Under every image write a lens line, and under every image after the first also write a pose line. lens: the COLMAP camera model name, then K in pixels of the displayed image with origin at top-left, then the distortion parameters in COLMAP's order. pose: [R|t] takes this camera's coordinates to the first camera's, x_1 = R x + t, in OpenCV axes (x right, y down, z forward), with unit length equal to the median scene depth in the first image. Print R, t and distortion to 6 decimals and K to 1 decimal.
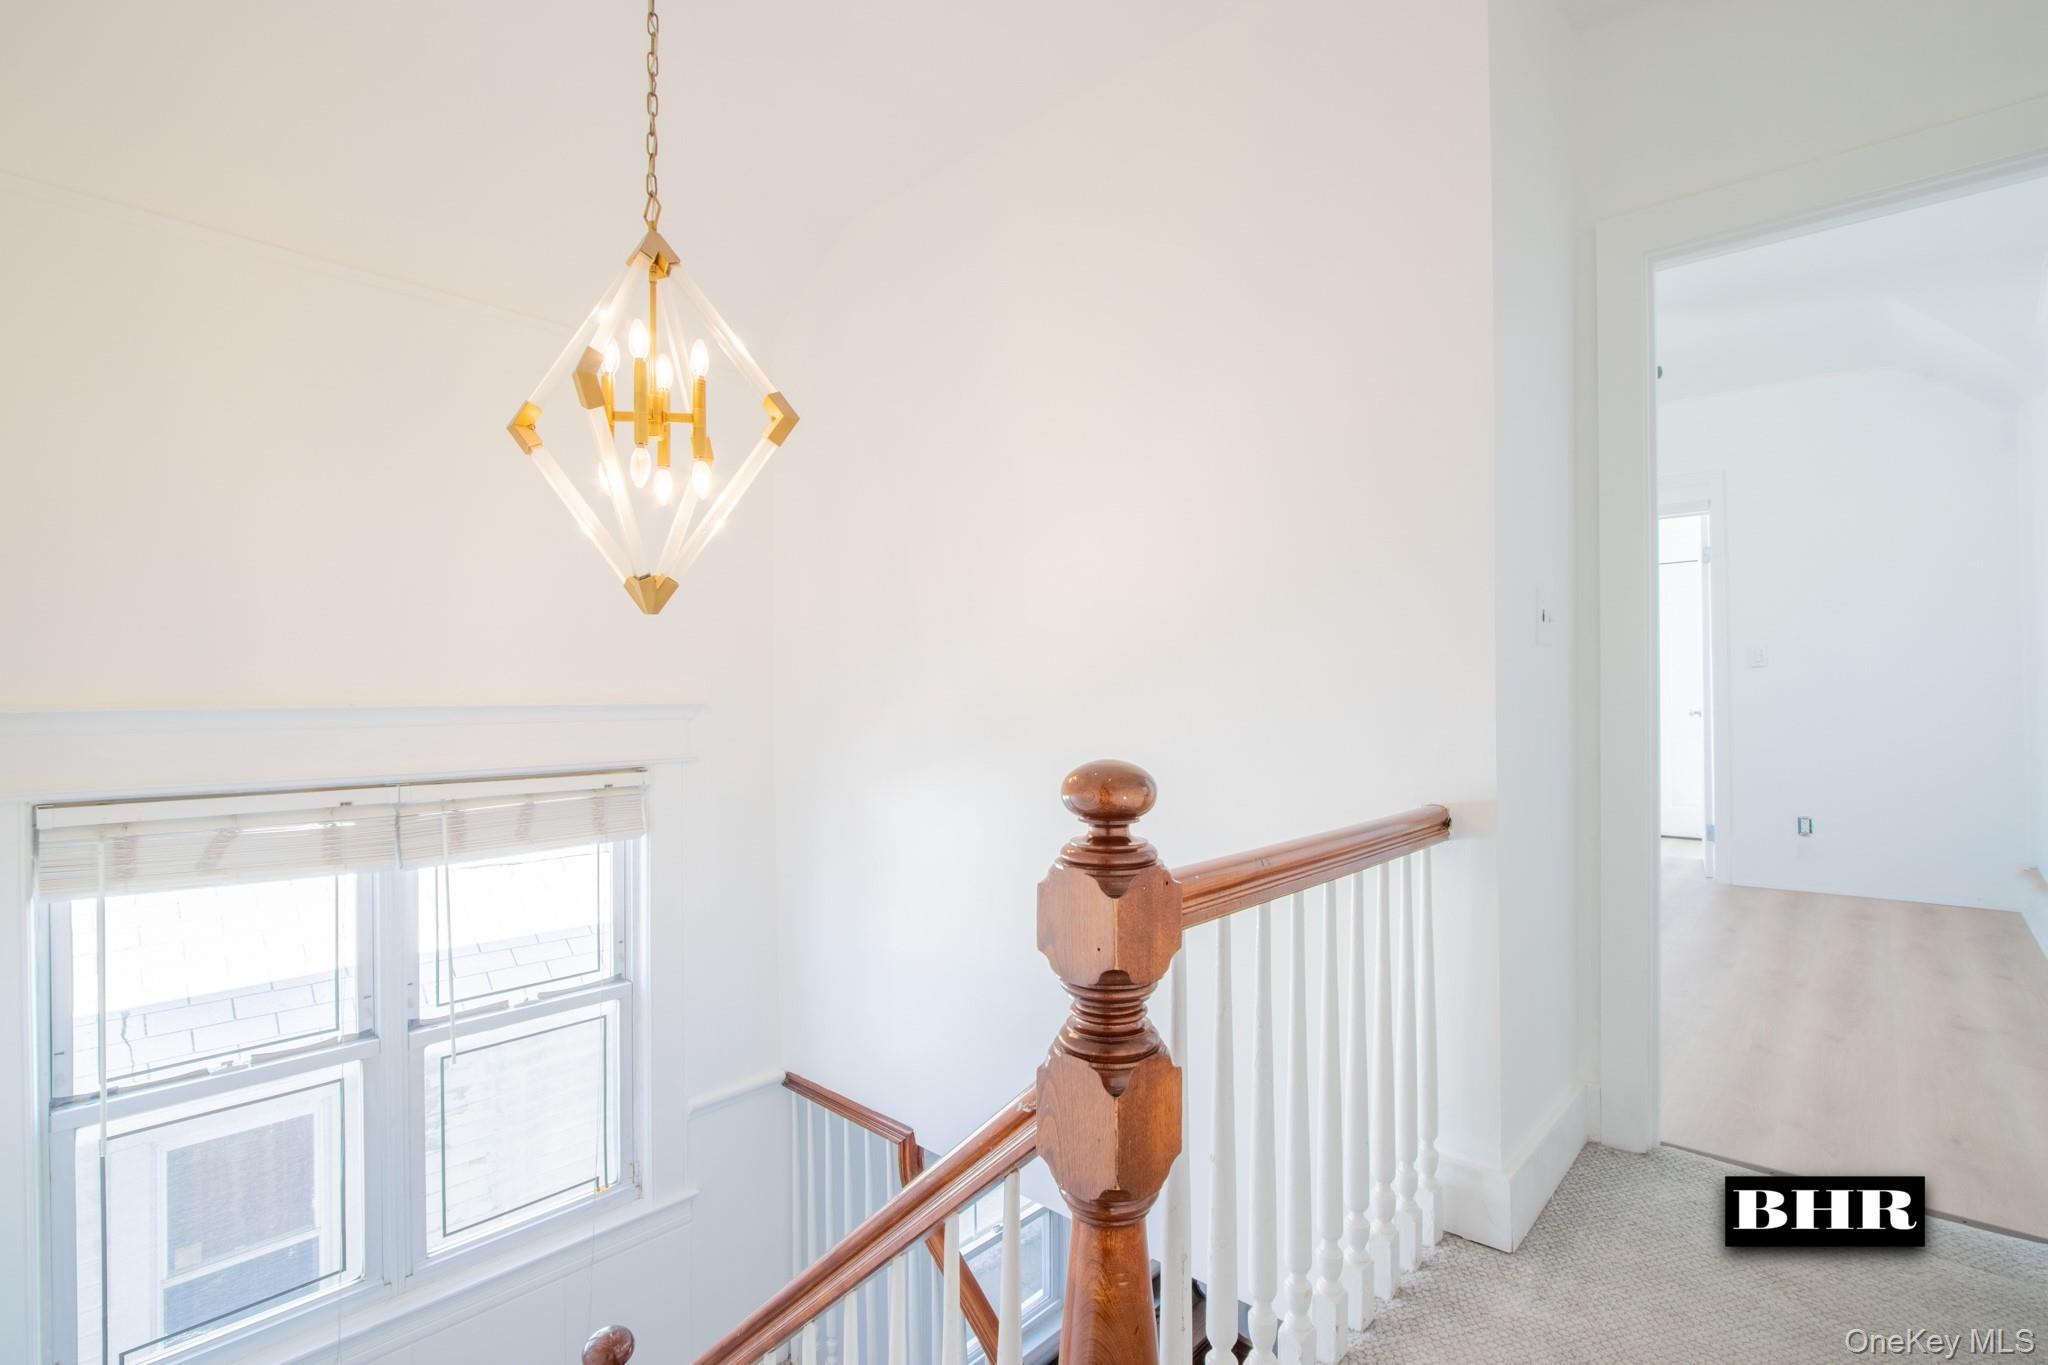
lens RADIAL K [[952.5, 0, 1030.2], [0, 952.5, 688.9], [0, 0, 1]] dist [-0.009014, 0.000185]
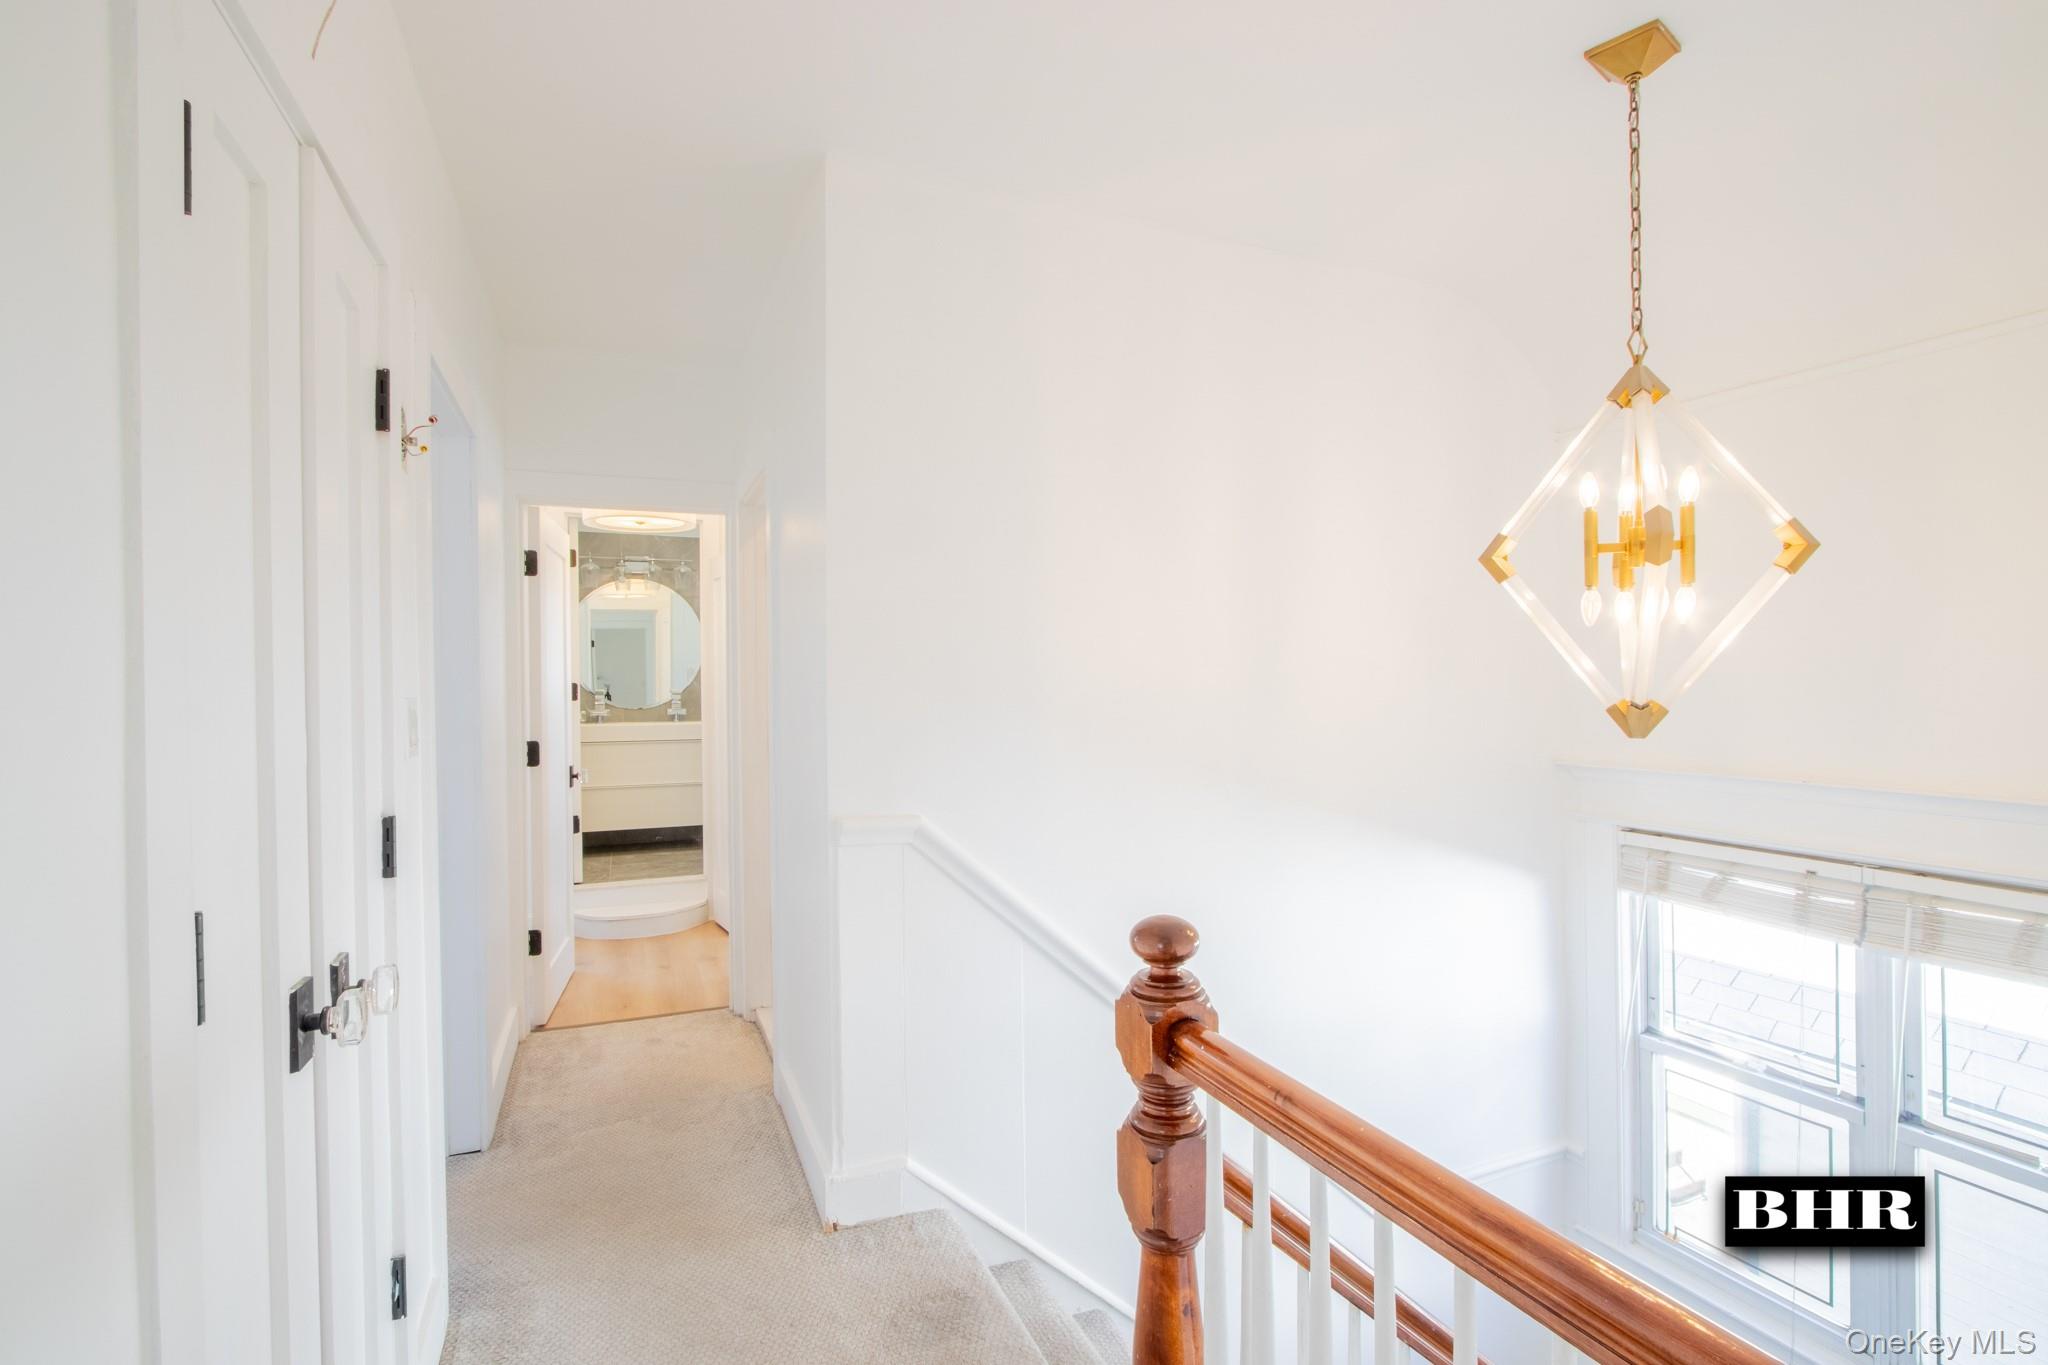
lens RADIAL K [[952.5, 0, 1030.2], [0, 952.5, 688.9], [0, 0, 1]] dist [-0.009014, 0.000185]
pose [[-0.404422, 0.027694, -0.914153, 0.705494], [0.024897, 0.999504, 0.019265, -0.149585], [0.914234, -0.014969, -0.404911, 0.717281]]
